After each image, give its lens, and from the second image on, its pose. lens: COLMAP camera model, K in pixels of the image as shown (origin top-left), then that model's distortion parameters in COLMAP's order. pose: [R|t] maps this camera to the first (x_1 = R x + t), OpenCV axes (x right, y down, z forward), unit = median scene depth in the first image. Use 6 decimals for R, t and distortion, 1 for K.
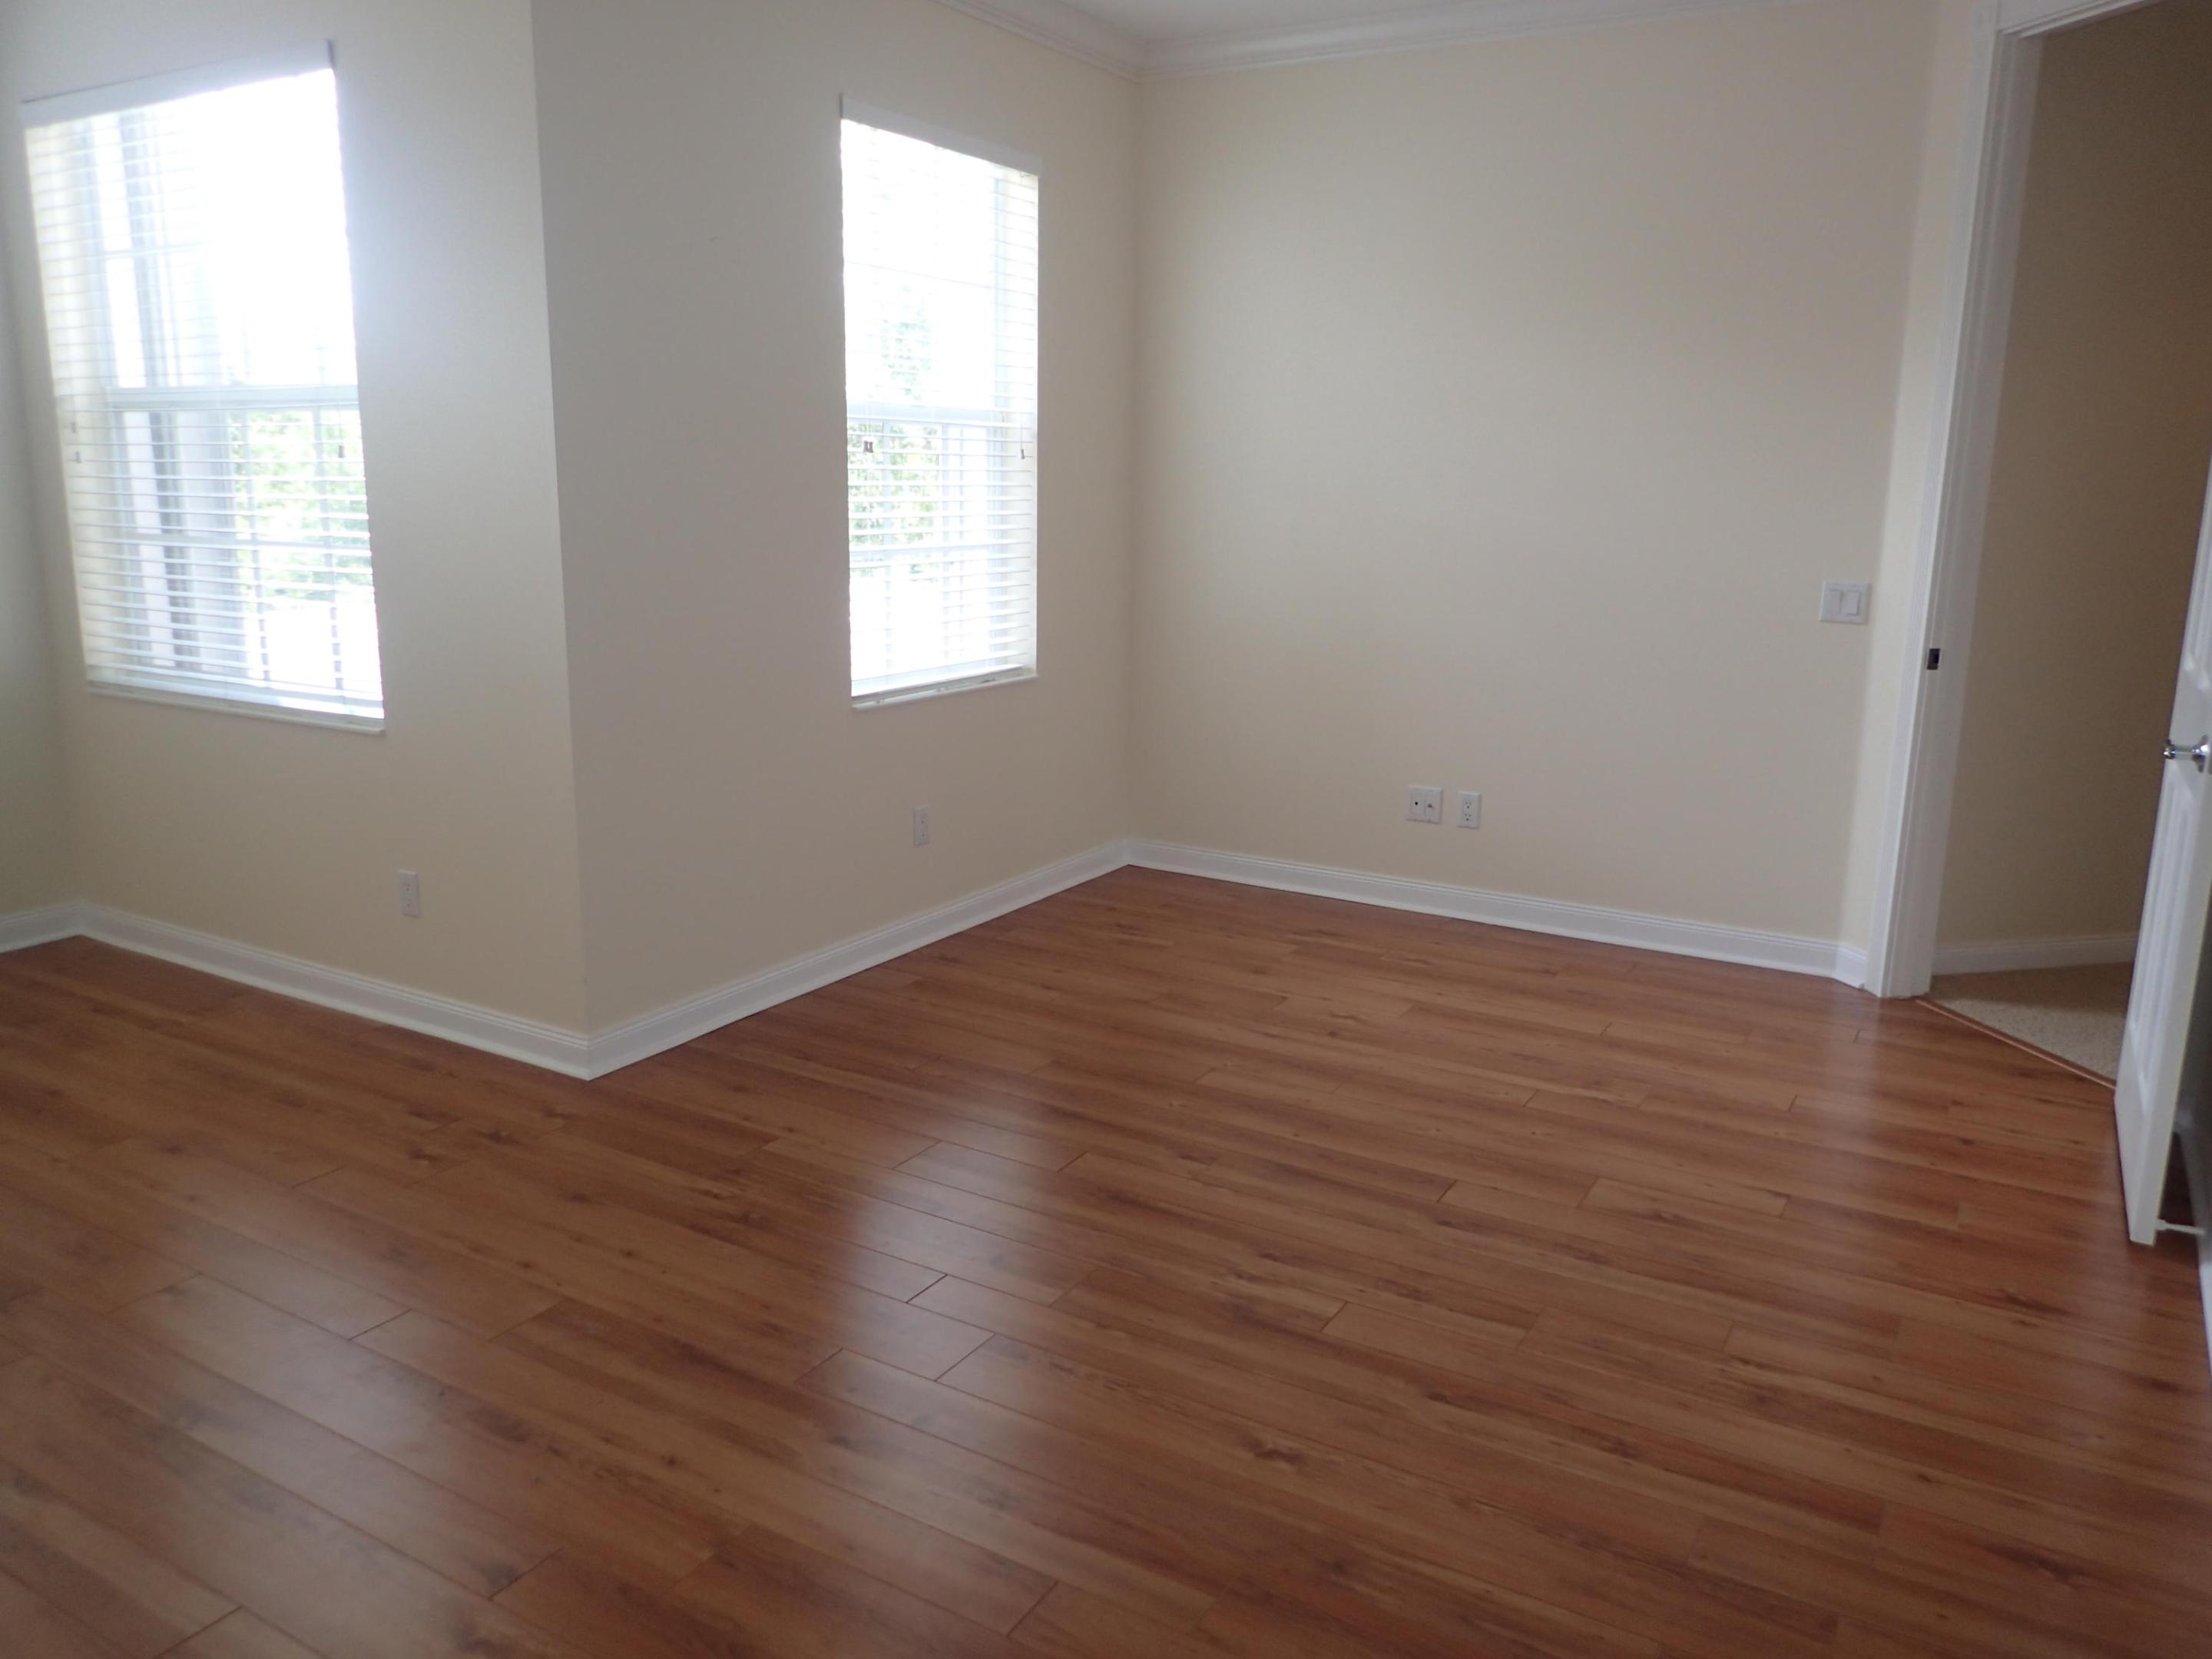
lens RADIAL K [[1633.8, 0, 1102.2], [0, 1633.8, 829.6], [0, 0, 1]] dist [-0.005636, -0.003079]
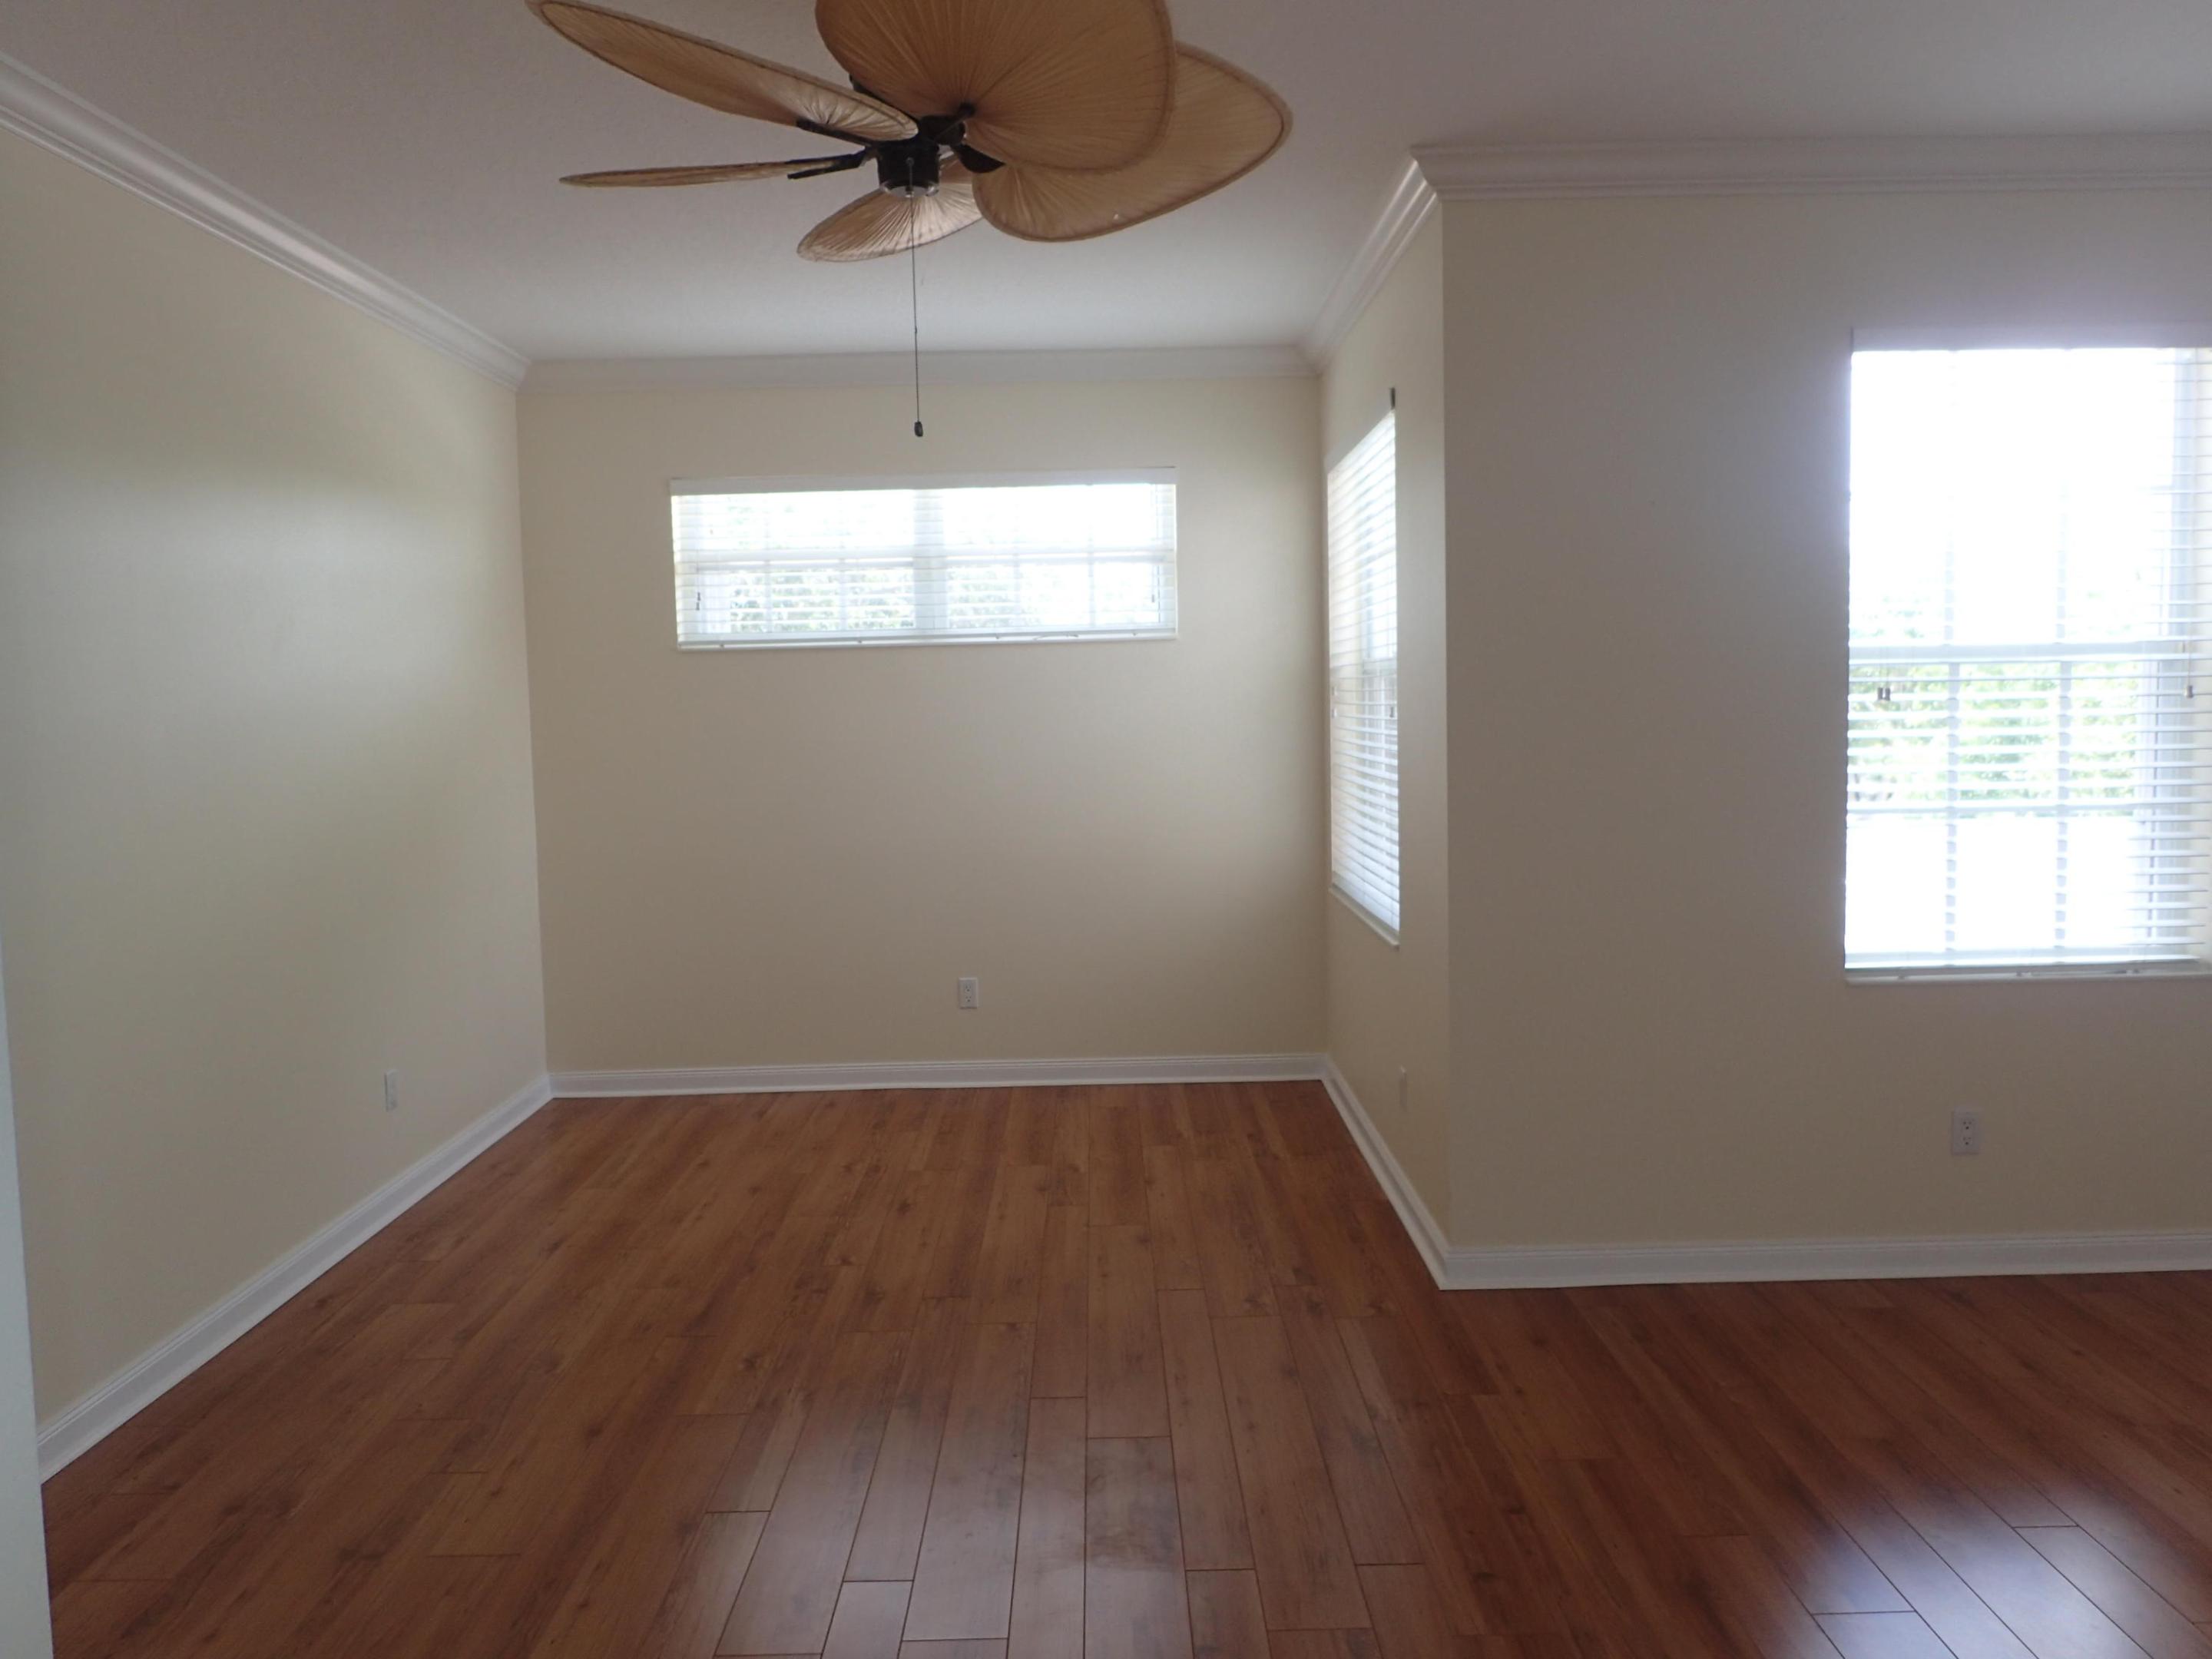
lens RADIAL K [[1633.8, 0, 1091.7], [0, 1633.8, 812.8], [0, 0, 1]] dist [-0.005636, -0.003079]
pose [[0.515524, 0.042525, -0.855819, 0.408309], [-0.159504, 0.986074, -0.047084, -0.058789], [0.841899, 0.160779, 0.515127, 0.180595]]
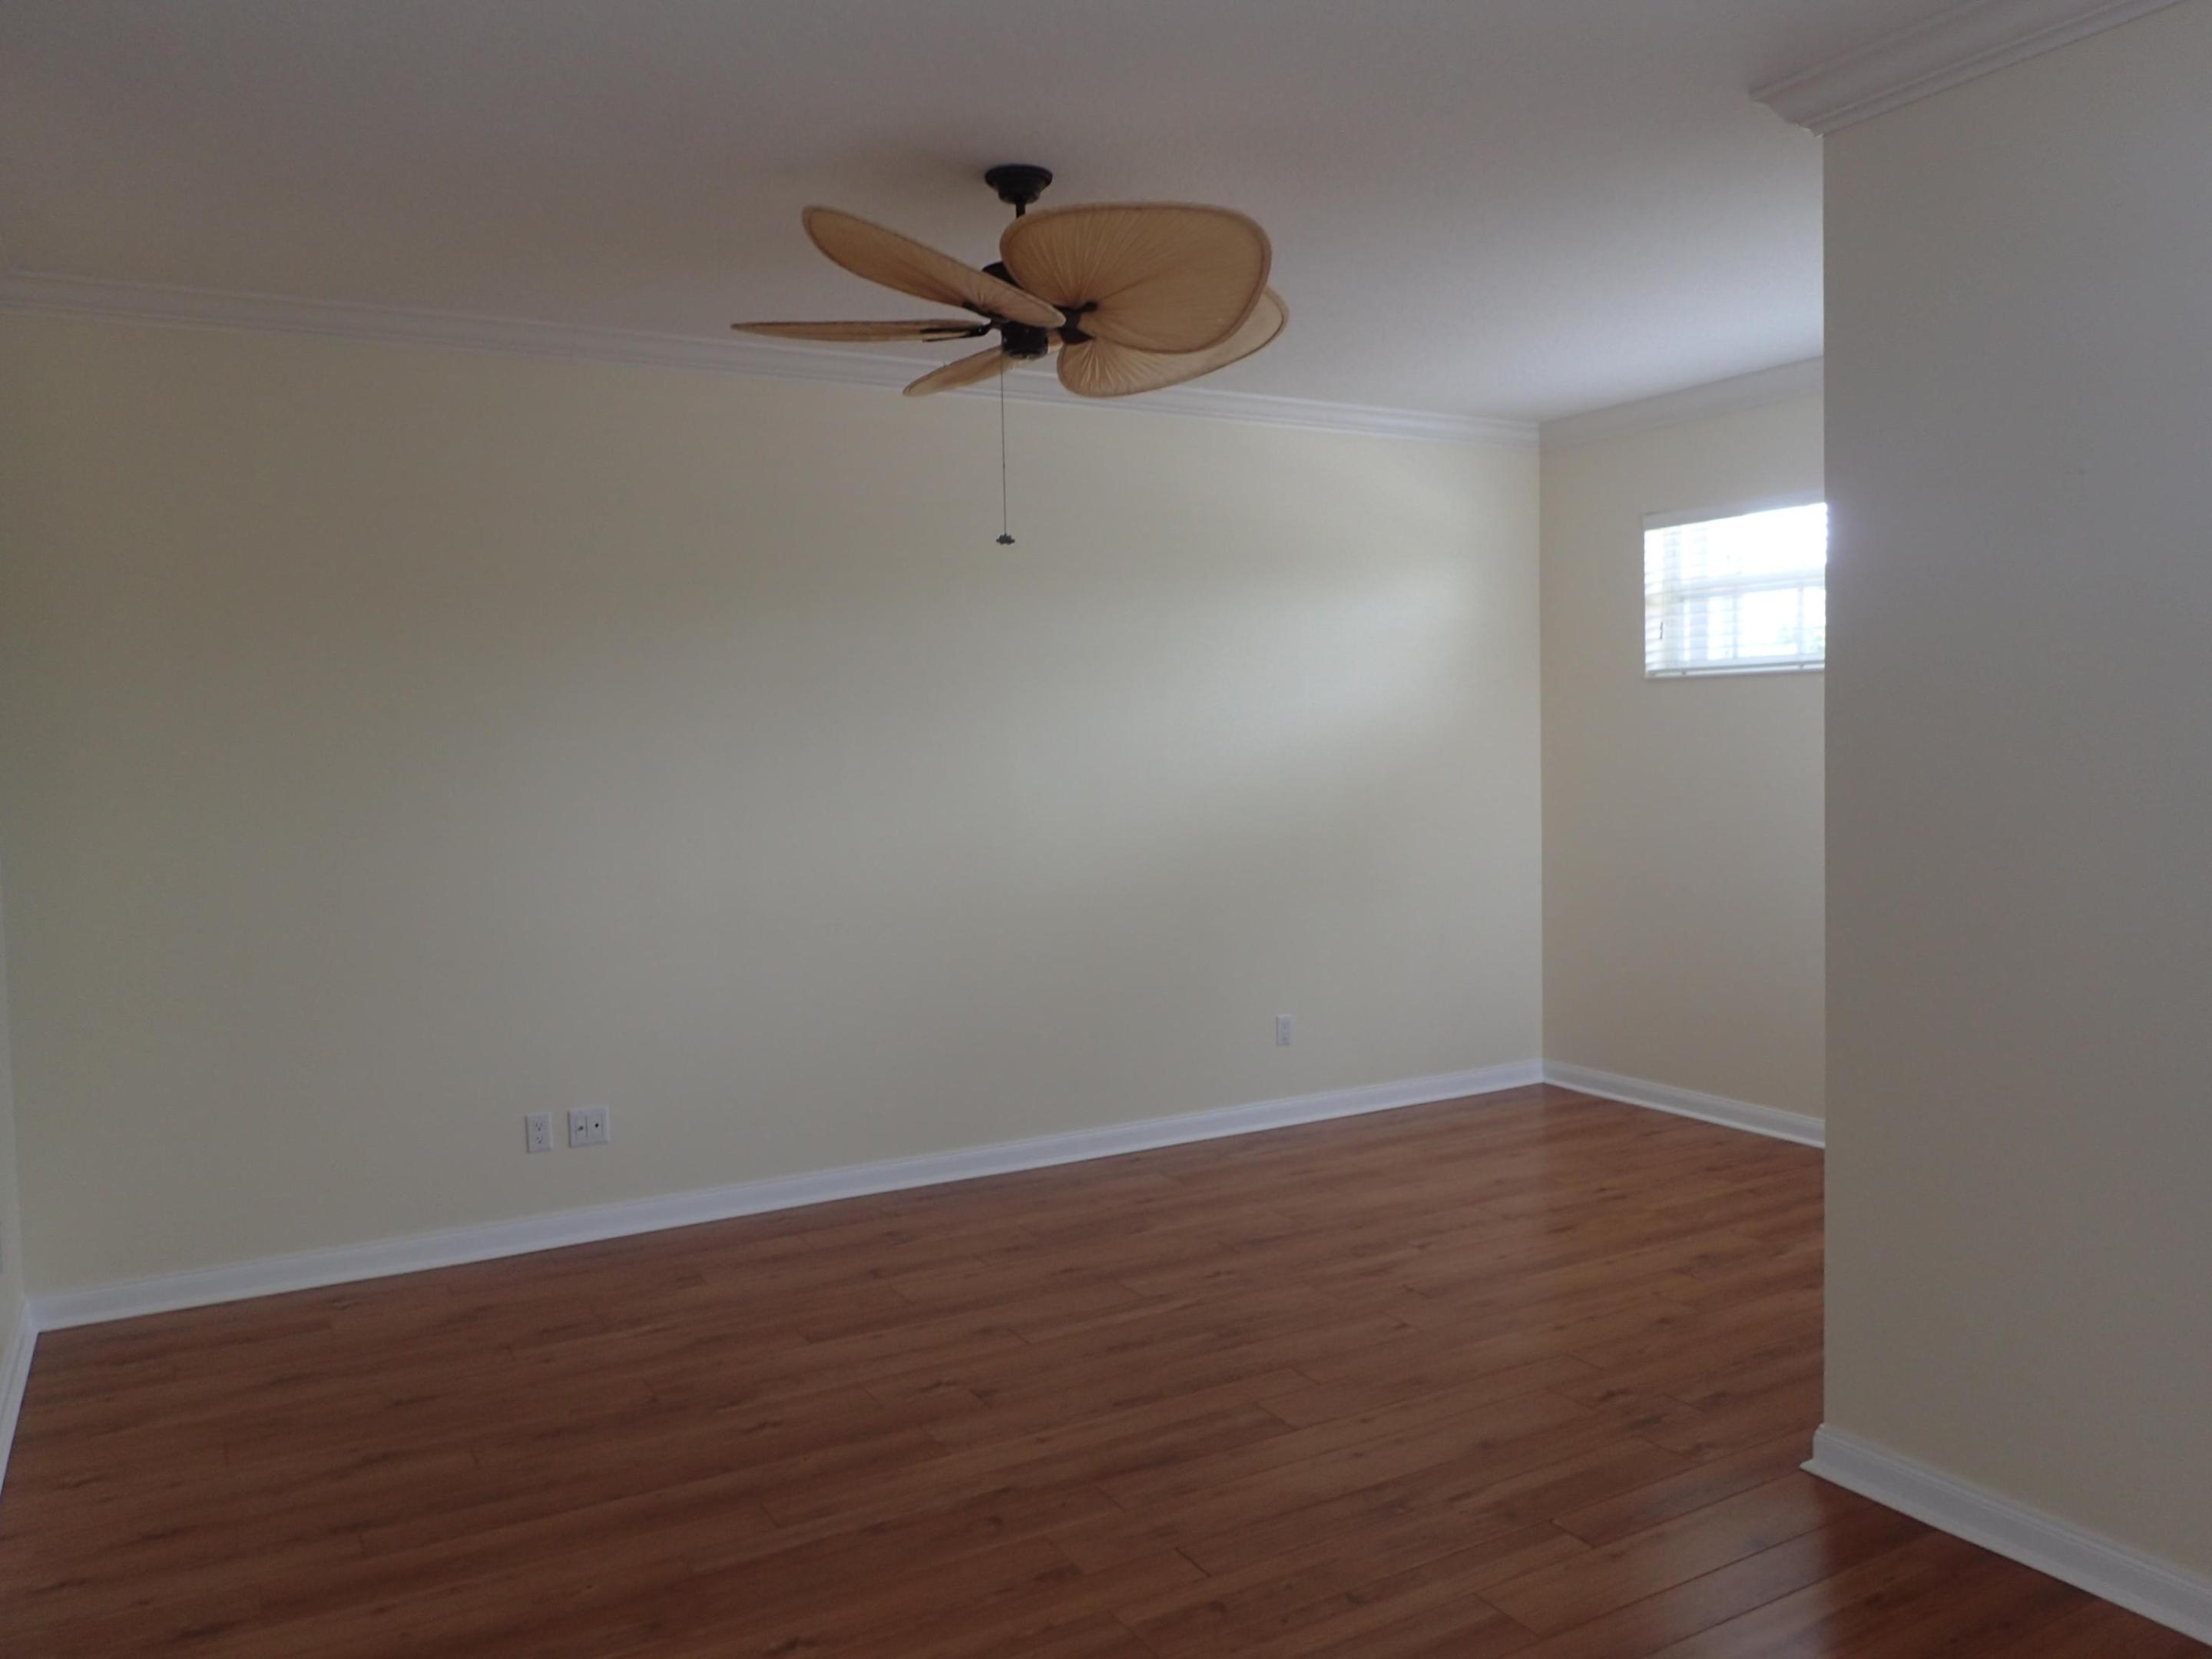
lens RADIAL K [[1633.8, 0, 1112.6], [0, 1633.8, 827.9], [0, 0, 1]] dist [-0.005636, -0.003079]
pose [[-0.474270, 0.052350, -0.878822, 0.538220], [-0.185437, 0.969895, 0.157849, -0.219847], [0.860628, 0.237830, -0.450285, 0.867833]]
